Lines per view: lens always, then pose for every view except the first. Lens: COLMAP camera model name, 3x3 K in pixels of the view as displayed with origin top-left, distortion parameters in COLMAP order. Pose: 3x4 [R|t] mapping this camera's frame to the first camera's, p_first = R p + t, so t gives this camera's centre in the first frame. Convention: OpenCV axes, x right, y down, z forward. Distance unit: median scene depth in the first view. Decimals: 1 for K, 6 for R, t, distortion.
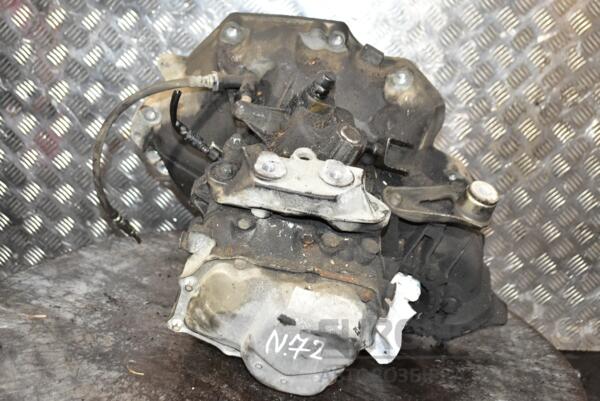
lens RADIAL K [[866.8, 0, 297.2], [0, 866.8, 202.7], [0, 0, 1]] dist [-0.020624, 0.000000]
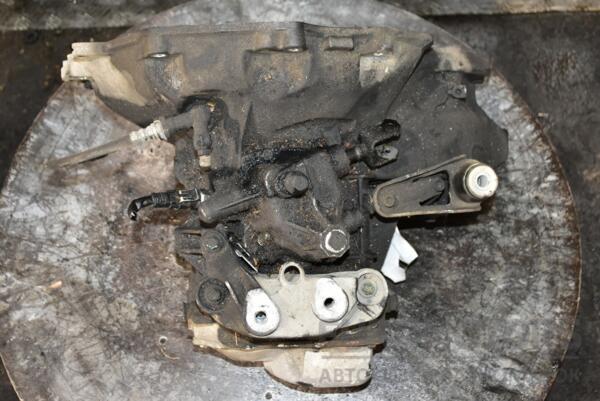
lens RADIAL K [[881.6, 0, 301.0], [0, 881.6, 200.3], [0, 0, 1]] dist [-0.002941, 0.000000]
pose [[0.982554, -0.170426, -0.074451, 0.086048], [0.163253, 0.598611, 0.784228, -0.710411], [-0.089086, -0.782700, 0.615990, 0.405113]]
